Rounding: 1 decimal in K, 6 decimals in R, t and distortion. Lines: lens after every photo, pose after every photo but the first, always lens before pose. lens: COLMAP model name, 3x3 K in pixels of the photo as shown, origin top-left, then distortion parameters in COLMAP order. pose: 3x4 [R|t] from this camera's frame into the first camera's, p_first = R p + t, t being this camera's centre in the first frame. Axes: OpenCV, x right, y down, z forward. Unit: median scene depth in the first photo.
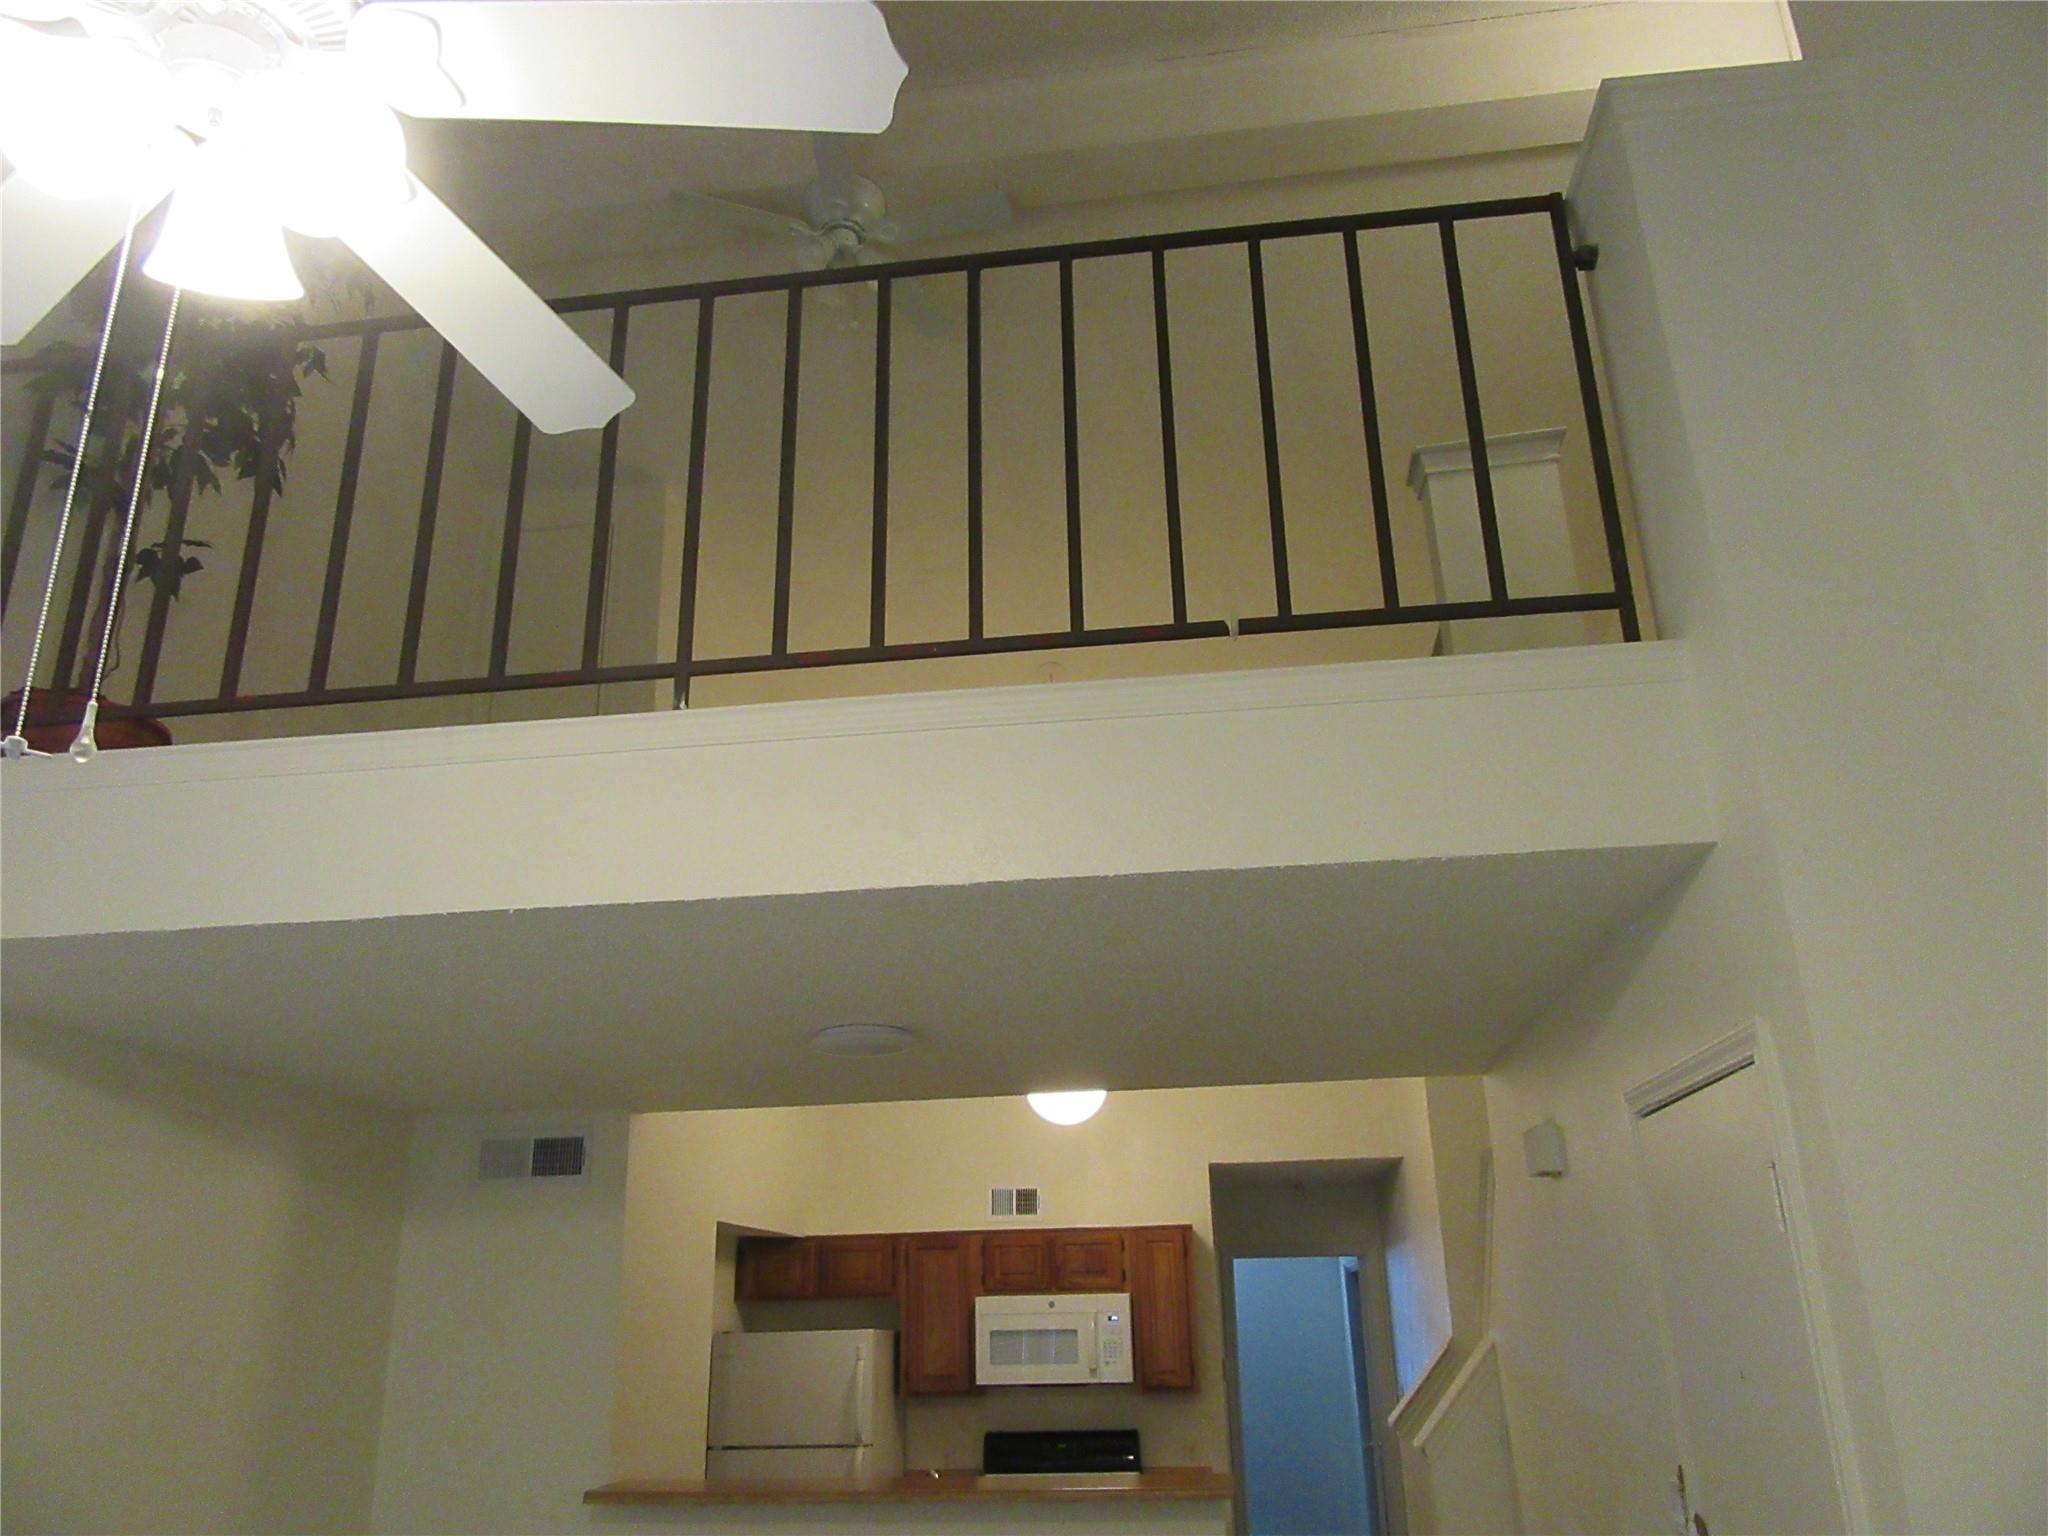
lens RADIAL K [[1520.0, 0, 1024.0], [0, 1520.0, 768.0], [0, 0, 1]] dist [-0.005012, 0.001129]
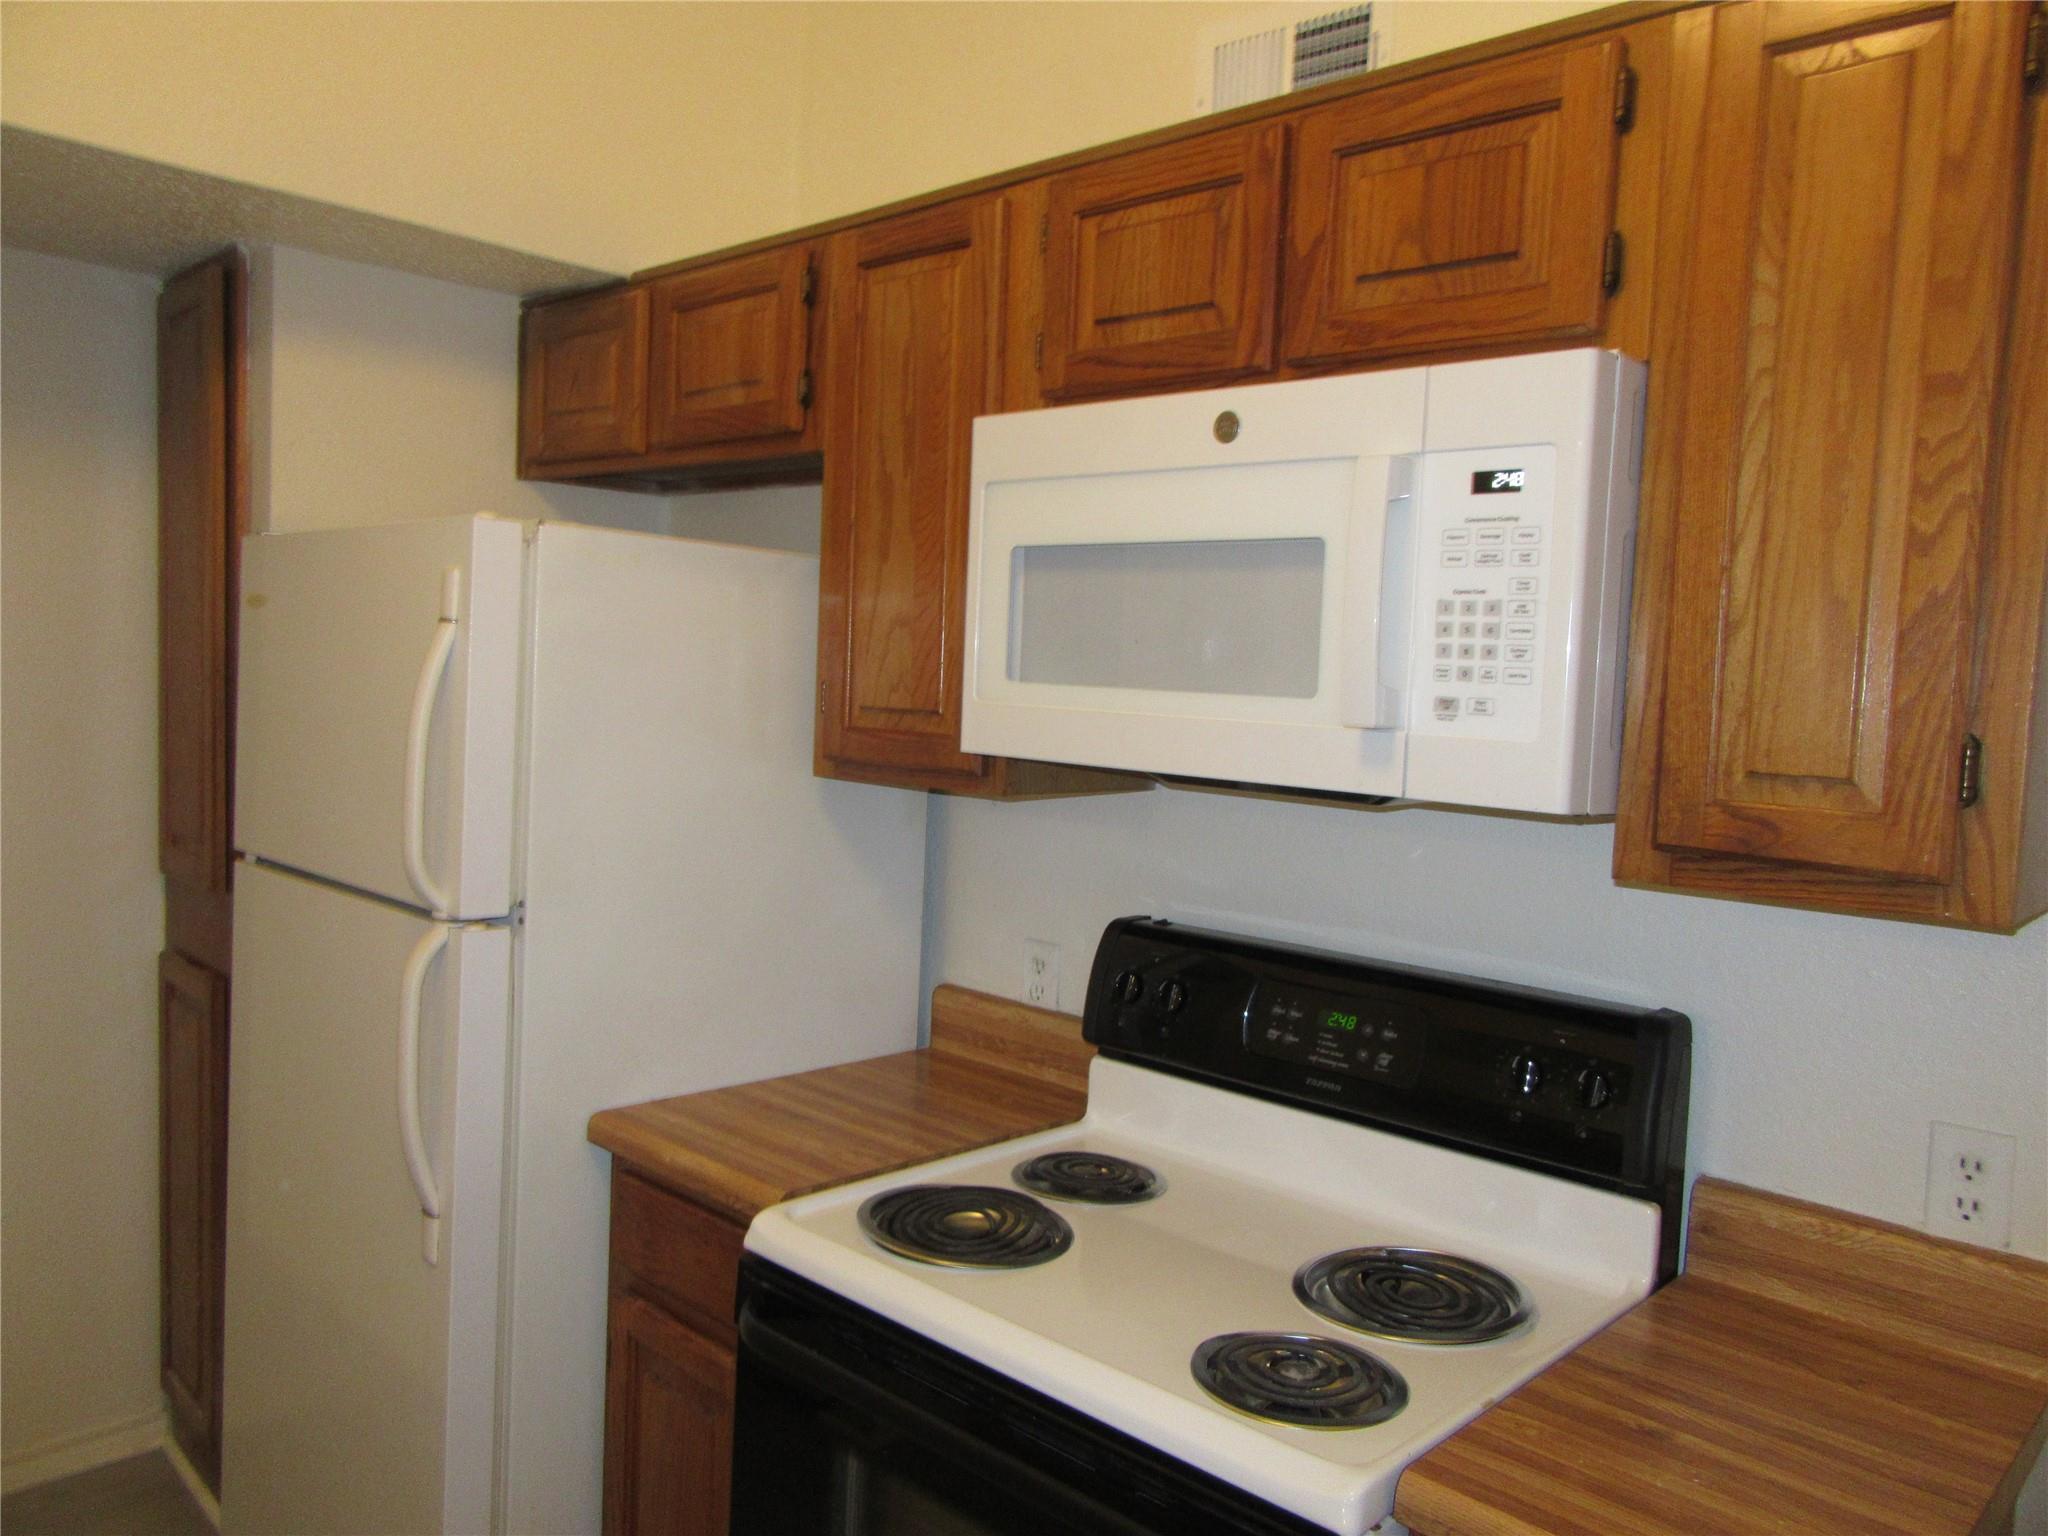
lens RADIAL K [[1520.0, 0, 1024.0], [0, 1520.0, 768.0], [0, 0, 1]] dist [-0.005012, 0.001129]
pose [[0.803337, 0.090201, -0.588653, 0.122564], [0.159624, 0.919678, 0.358765, 0.316491], [0.573733, -0.382172, 0.724414, 0.813874]]
